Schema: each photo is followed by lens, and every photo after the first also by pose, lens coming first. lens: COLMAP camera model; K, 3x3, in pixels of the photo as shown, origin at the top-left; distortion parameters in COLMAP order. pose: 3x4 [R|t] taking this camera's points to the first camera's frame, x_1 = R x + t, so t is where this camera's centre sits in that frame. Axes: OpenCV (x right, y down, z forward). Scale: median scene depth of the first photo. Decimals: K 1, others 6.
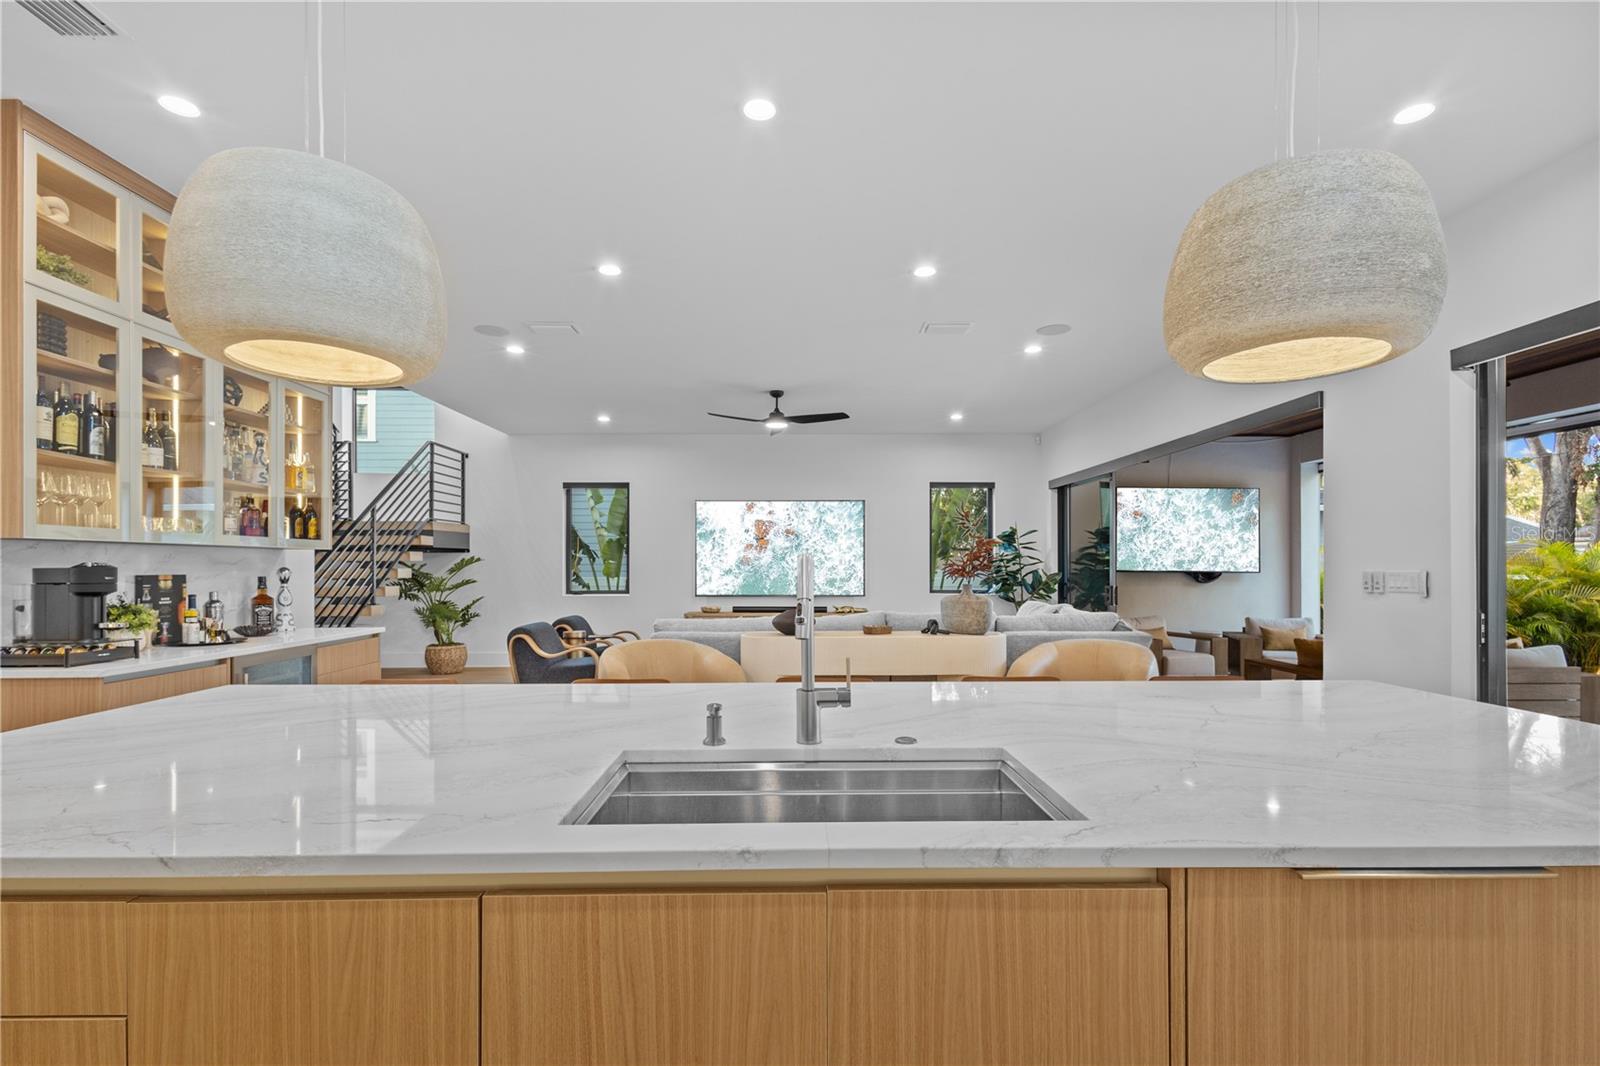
lens RADIAL K [[742.1, 0, 795.9], [0, 742.1, 565.9], [0, 0, 1]] dist [0.013062, -0.000252]
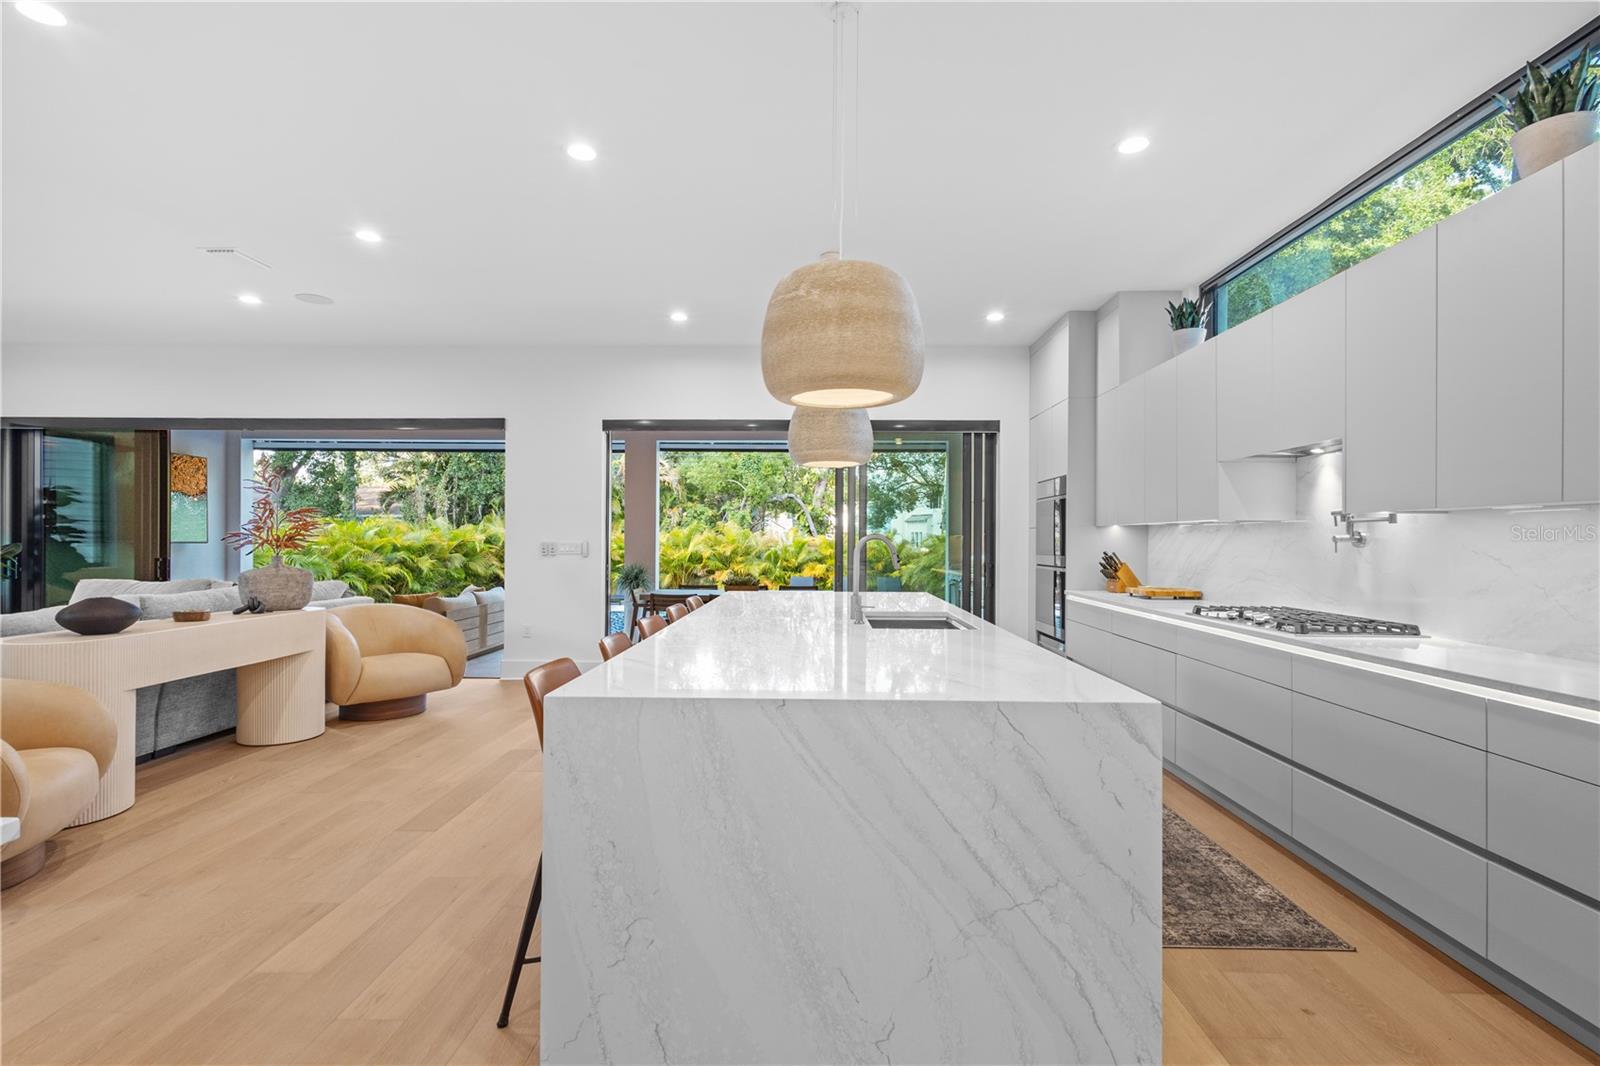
lens RADIAL K [[762.2, 0, 795.9], [0, 762.2, 542.5], [0, 0, 1]] dist [0.009278, 0.000131]
pose [[0.040516, -0.000831, 0.999179, -0.403423], [-0.007826, 0.999969, 0.001149, 0.001431], [-0.999148, -0.007866, 0.040508, 0.196326]]
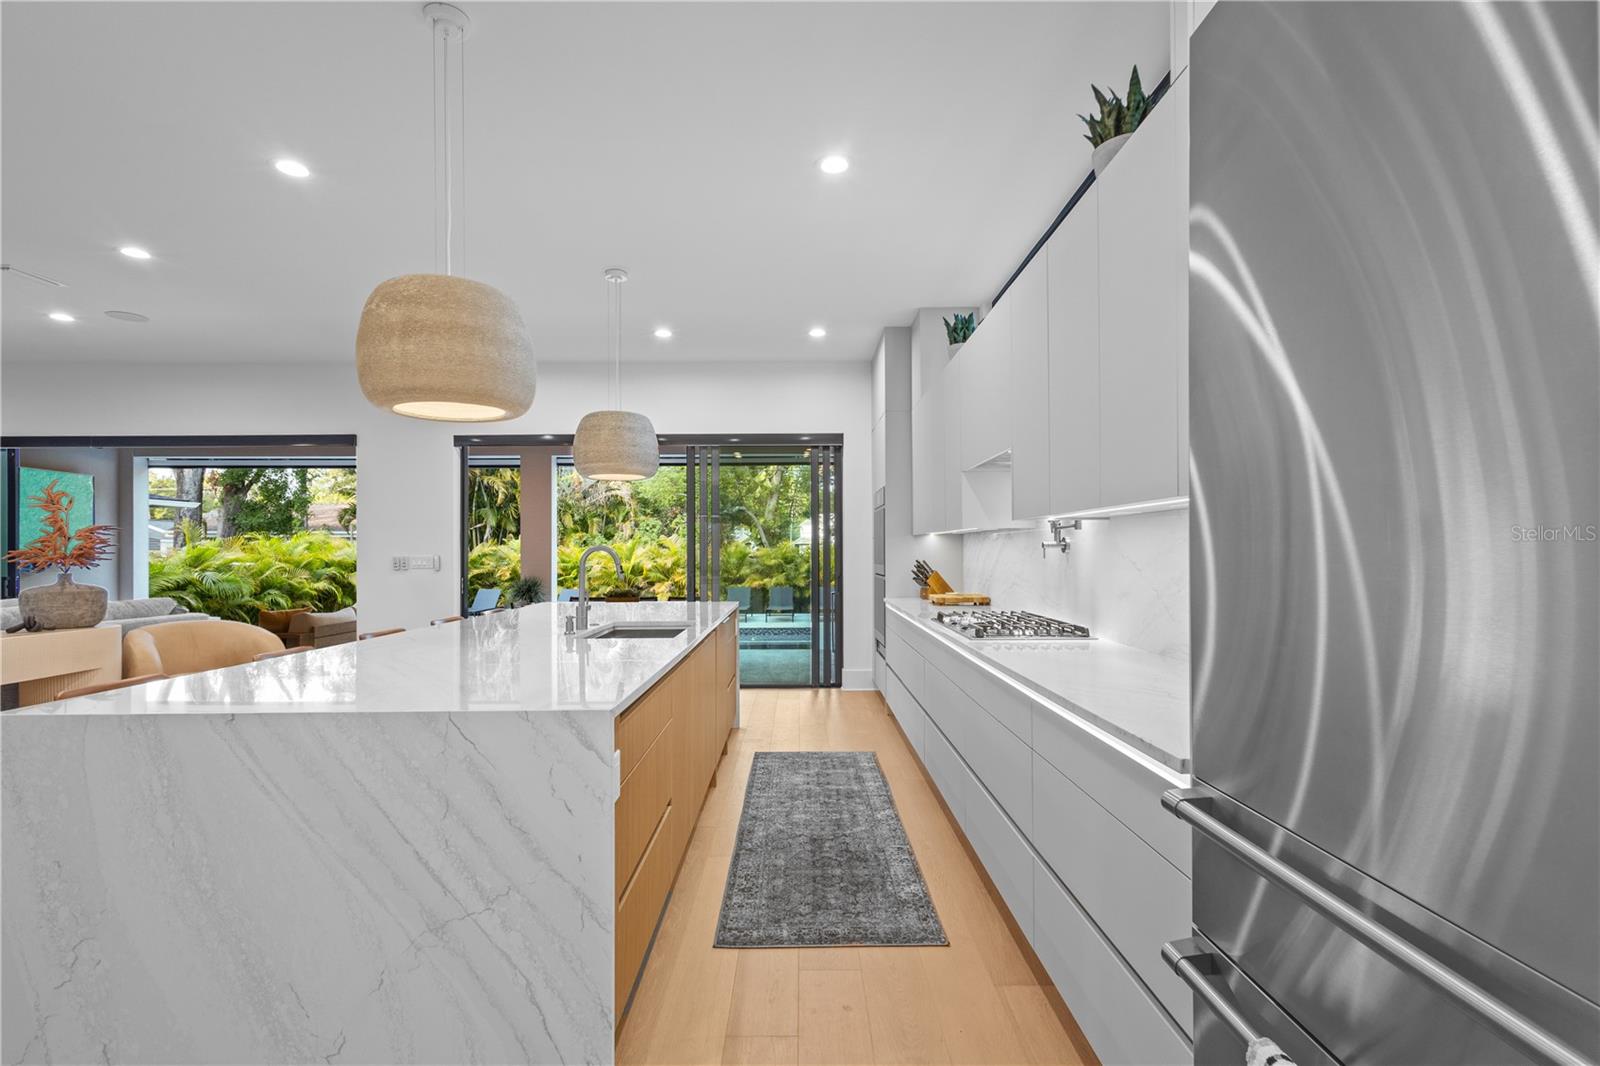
lens RADIAL K [[739.2, 0, 799.8], [0, 739.2, 550.3], [0, 0, 1]] dist [0.014558, -0.006913]
pose [[0.012129, 0.003656, 0.999920, -0.395513], [0.003392, 0.999987, -0.003698, 0.001515], [-0.999921, 0.003437, 0.012117, 0.057165]]
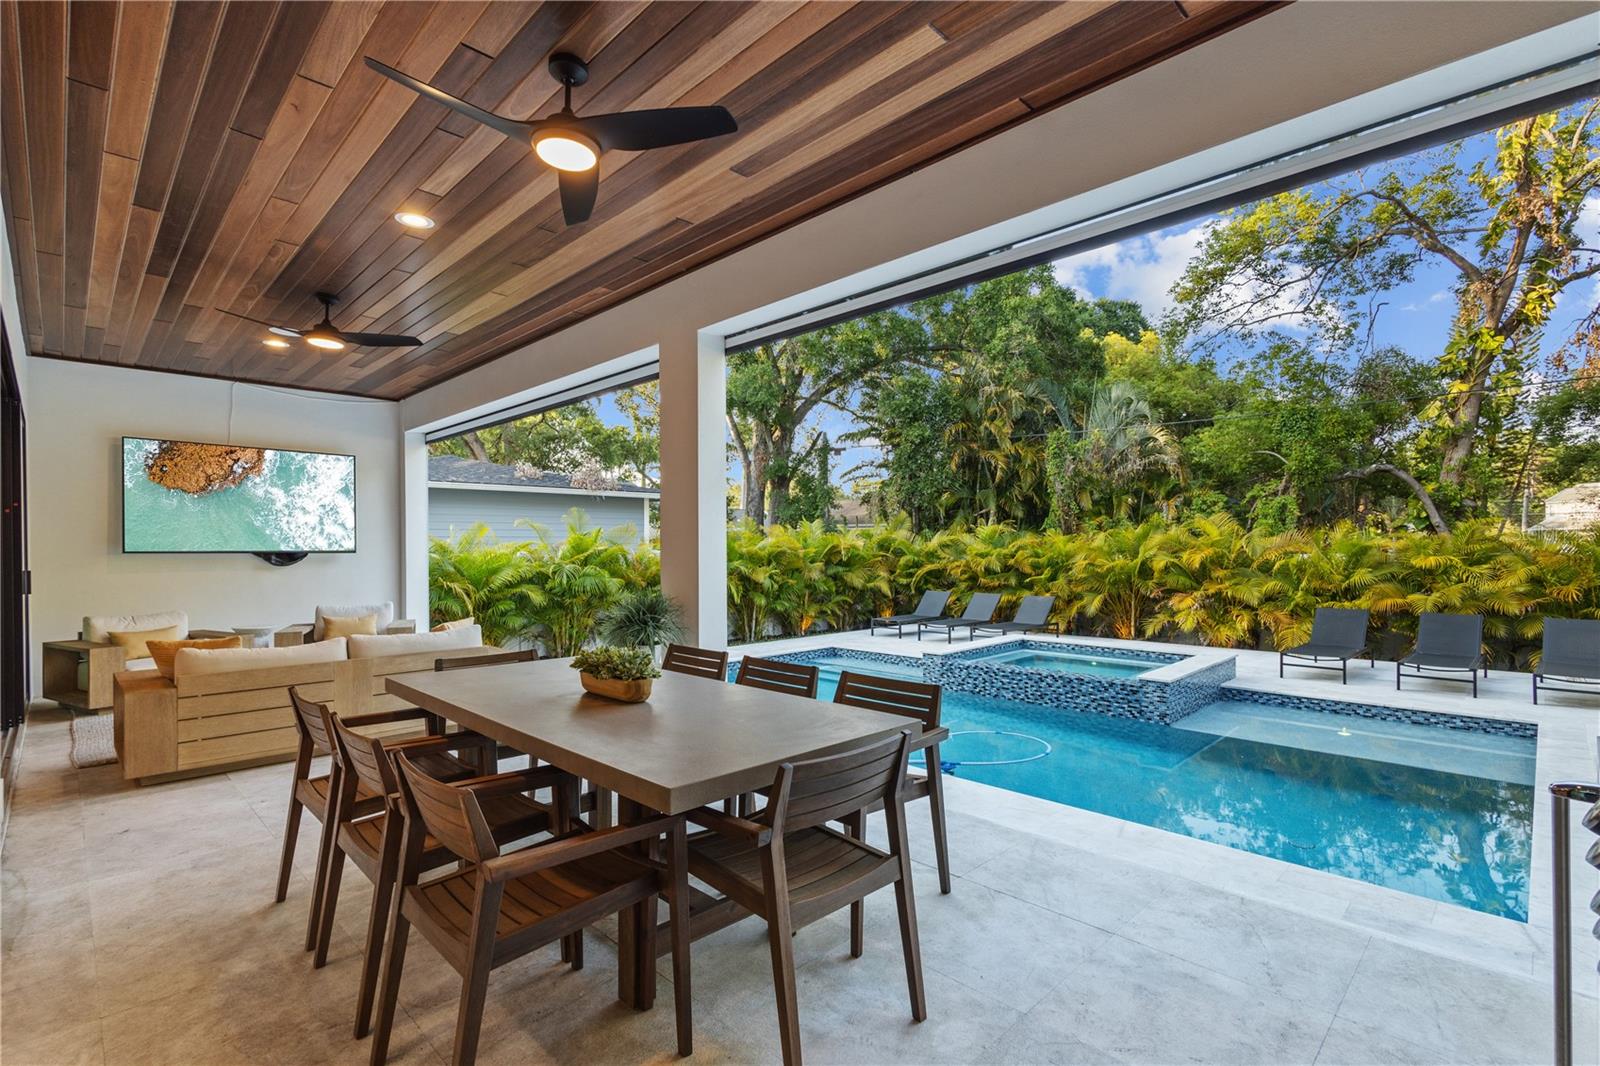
lens RADIAL K [[739.2, 0, 799.8], [0, 739.2, 550.3], [0, 0, 1]] dist [0.014558, -0.006913]
pose [[0.717495, -0.005463, 0.696542, 0.430508], [0.003102, 0.999984, 0.004647, 0.004506], [-0.696557, -0.001174, 0.717501, 0.023288]]
